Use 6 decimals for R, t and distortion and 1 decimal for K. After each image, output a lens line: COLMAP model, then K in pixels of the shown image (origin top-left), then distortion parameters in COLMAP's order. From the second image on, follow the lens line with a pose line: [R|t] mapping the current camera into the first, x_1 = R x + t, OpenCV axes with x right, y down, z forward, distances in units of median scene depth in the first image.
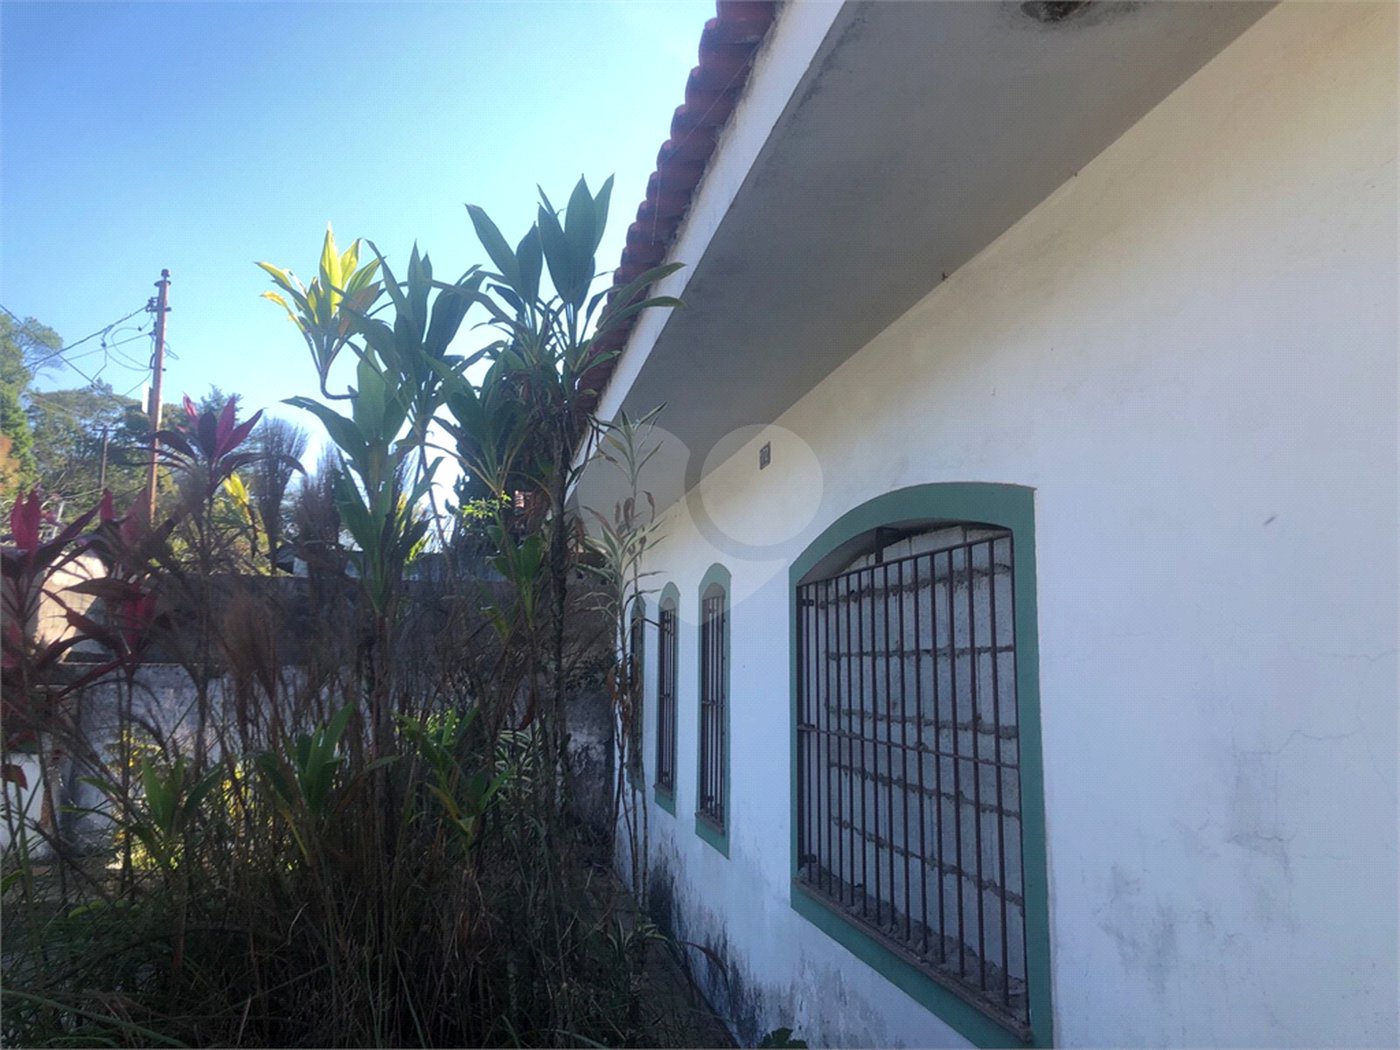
lens RADIAL K [[1138.5, 0, 699.7], [0, 1138.5, 549.9], [0, 0, 1]] dist [0.035751, -0.002344]
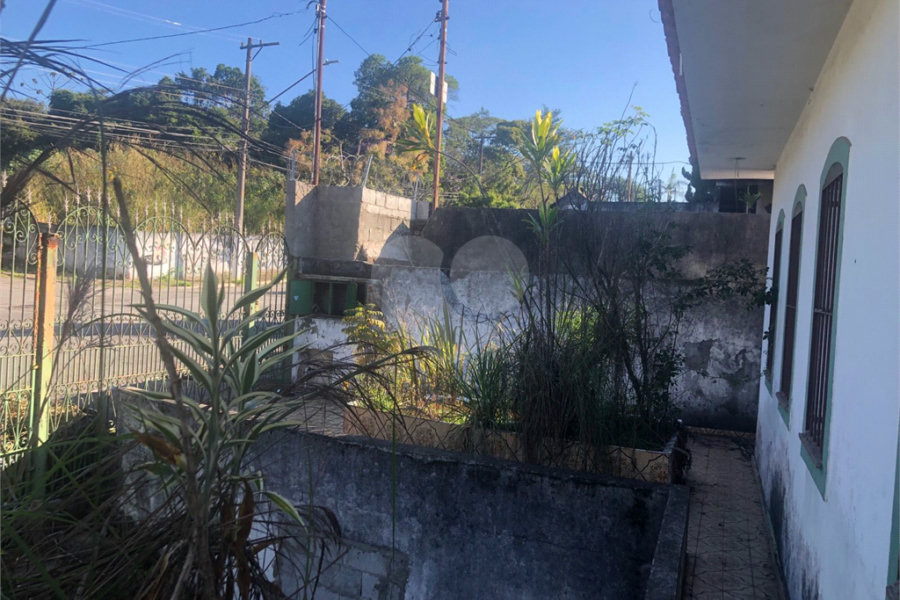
lens RADIAL K [[714.3, 0, 461.5], [0, 714.3, 320.1], [0, 0, 1]] dist [0.011979, 0.001217]
pose [[0.853735, 0.064123, -0.516745, 0.029626], [0.011146, 0.989911, 0.141253, 0.033746], [0.520589, -0.126352, 0.844407, 0.221289]]
